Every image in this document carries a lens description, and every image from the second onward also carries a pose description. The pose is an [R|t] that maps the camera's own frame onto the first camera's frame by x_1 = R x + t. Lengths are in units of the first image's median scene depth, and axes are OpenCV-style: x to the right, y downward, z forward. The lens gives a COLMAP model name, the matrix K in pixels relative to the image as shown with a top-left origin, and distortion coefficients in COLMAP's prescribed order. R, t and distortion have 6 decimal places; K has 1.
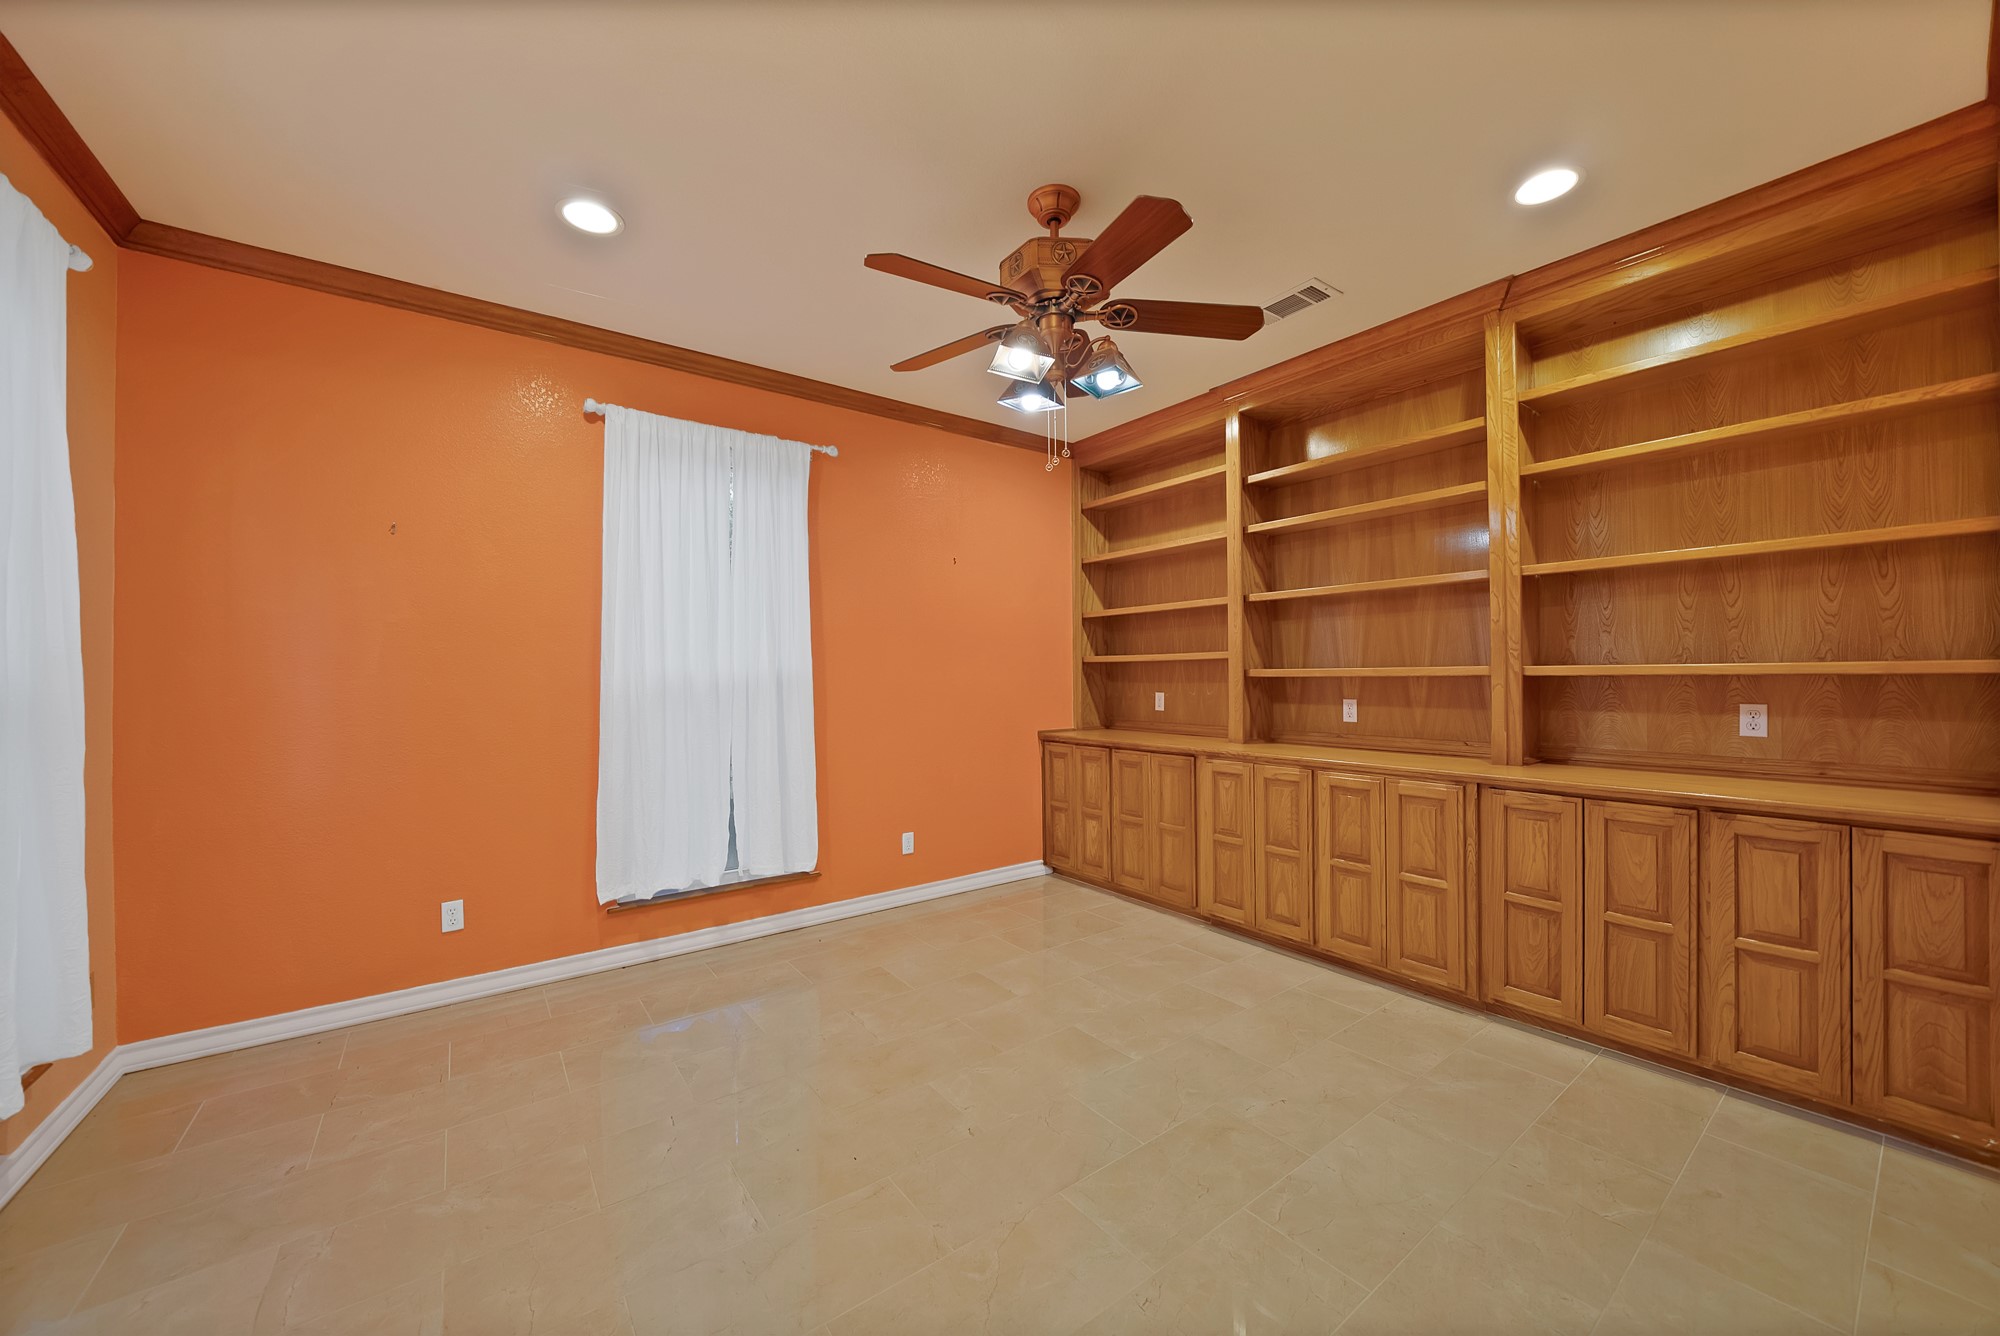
lens RADIAL K [[721.9, 0, 1003.2], [0, 721.9, 680.8], [0, 0, 1]] dist [-0.019705, 0.000197]
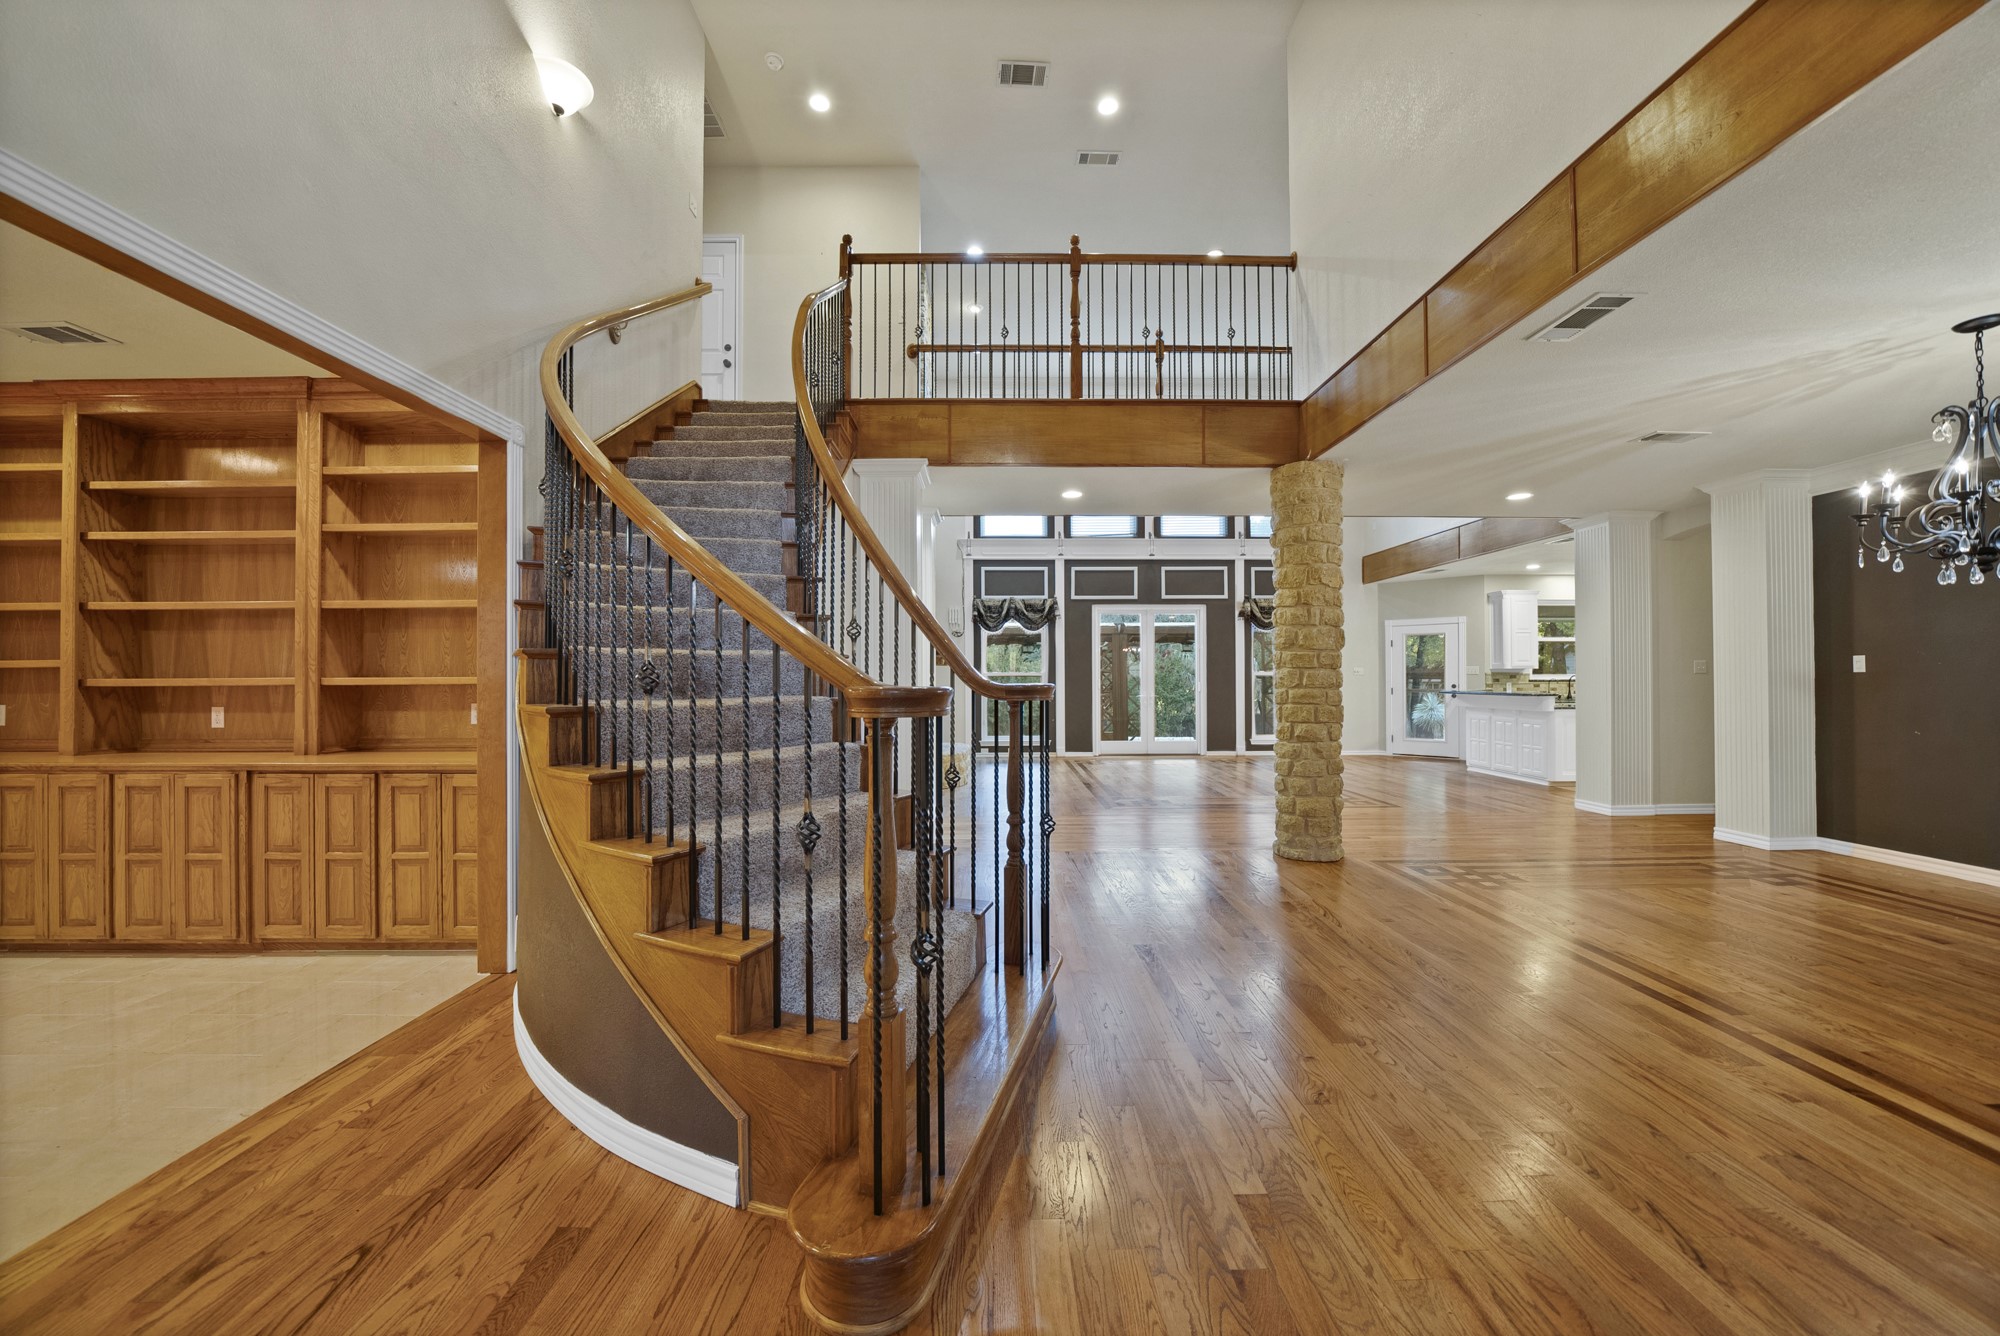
lens RADIAL K [[721.9, 0, 1003.2], [0, 721.9, 680.8], [0, 0, 1]] dist [-0.019705, 0.000197]
pose [[0.587835, 0.005642, 0.808961, 0.371901], [0.006894, 0.999904, -0.011983, 0.008129], [-0.808952, 0.012621, 0.587740, -0.677294]]
